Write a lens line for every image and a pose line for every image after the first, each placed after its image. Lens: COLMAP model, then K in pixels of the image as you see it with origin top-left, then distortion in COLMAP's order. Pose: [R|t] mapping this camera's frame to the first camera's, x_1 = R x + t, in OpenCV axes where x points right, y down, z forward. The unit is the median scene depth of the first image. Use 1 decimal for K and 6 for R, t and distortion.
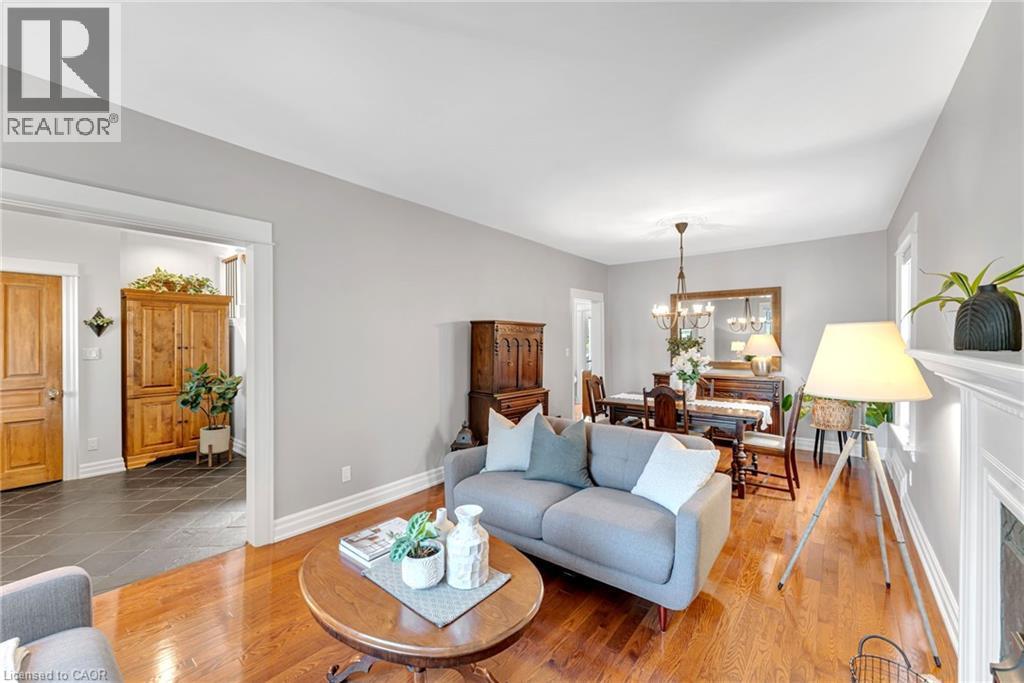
lens RADIAL K [[414.3, 0, 512.0], [0, 414.3, 341.5], [0, 0, 1]] dist [0.000317, 0.000005]
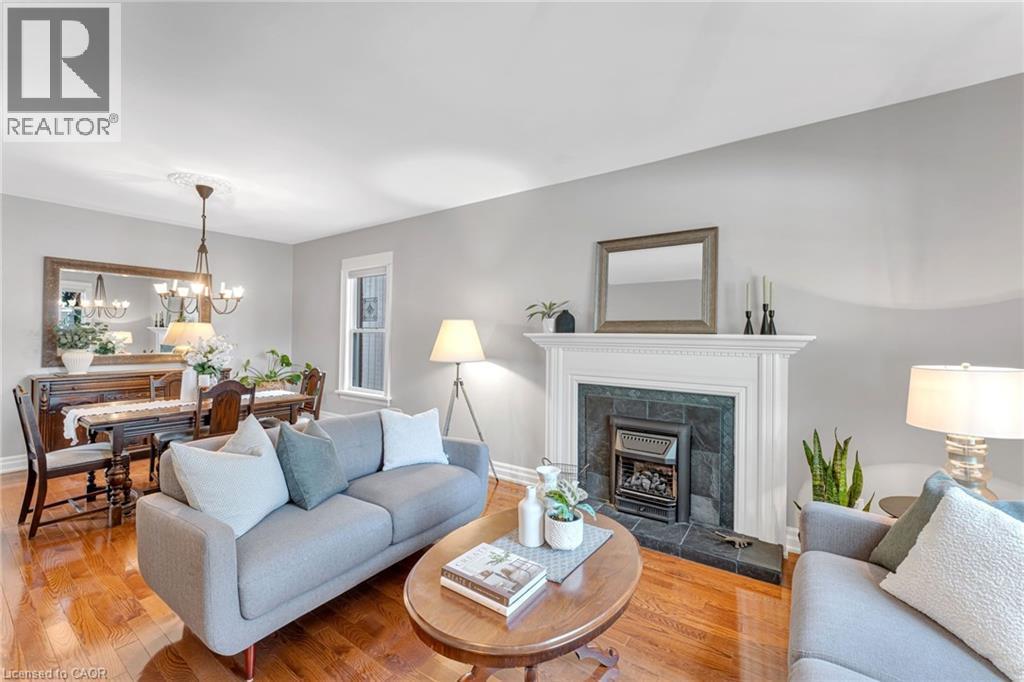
lens RADIAL K [[420.0, 0, 512.0], [0, 420.0, 341.0], [0, 0, 1]] dist [-0.000243, -0.000023]
pose [[-0.056149, -0.010813, 0.998364, -0.505136], [-0.006768, 0.999923, 0.010449, 0.012833], [-0.998399, -0.006170, -0.056218, 0.465821]]
